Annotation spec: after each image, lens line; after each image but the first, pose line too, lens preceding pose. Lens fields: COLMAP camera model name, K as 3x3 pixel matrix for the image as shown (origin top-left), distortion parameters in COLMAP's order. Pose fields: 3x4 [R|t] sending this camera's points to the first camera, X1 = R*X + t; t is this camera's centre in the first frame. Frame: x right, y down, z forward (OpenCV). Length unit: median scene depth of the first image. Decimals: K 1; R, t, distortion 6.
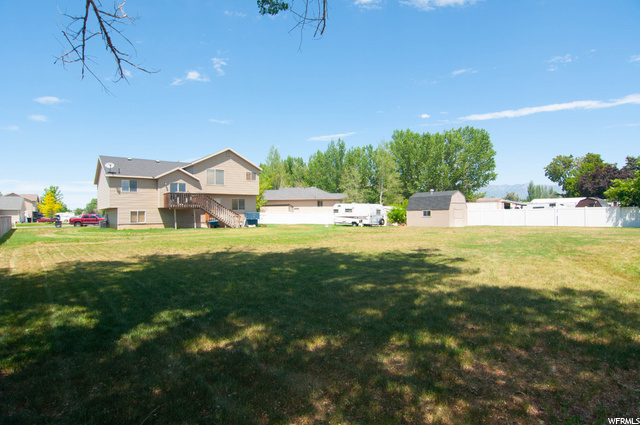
lens RADIAL K [[350.1, 0, 322.4], [0, 350.1, 209.2], [0, 0, 1]] dist [-0.012313, -0.000722]
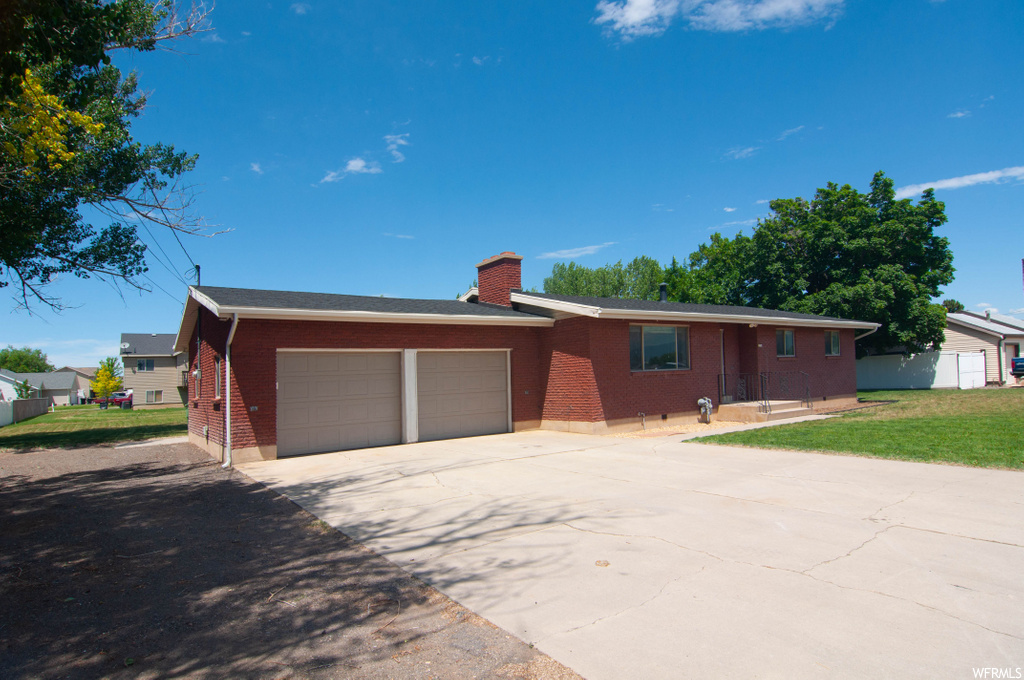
lens RADIAL K [[578.2, 0, 512.5], [0, 578.2, 354.0], [0, 0, 1]] dist [0.000565, 0.000326]
pose [[0.994287, -0.032559, -0.101655, 0.260398], [0.029681, 0.999118, -0.029699, -0.007776], [0.102533, 0.026512, 0.994376, -0.208430]]
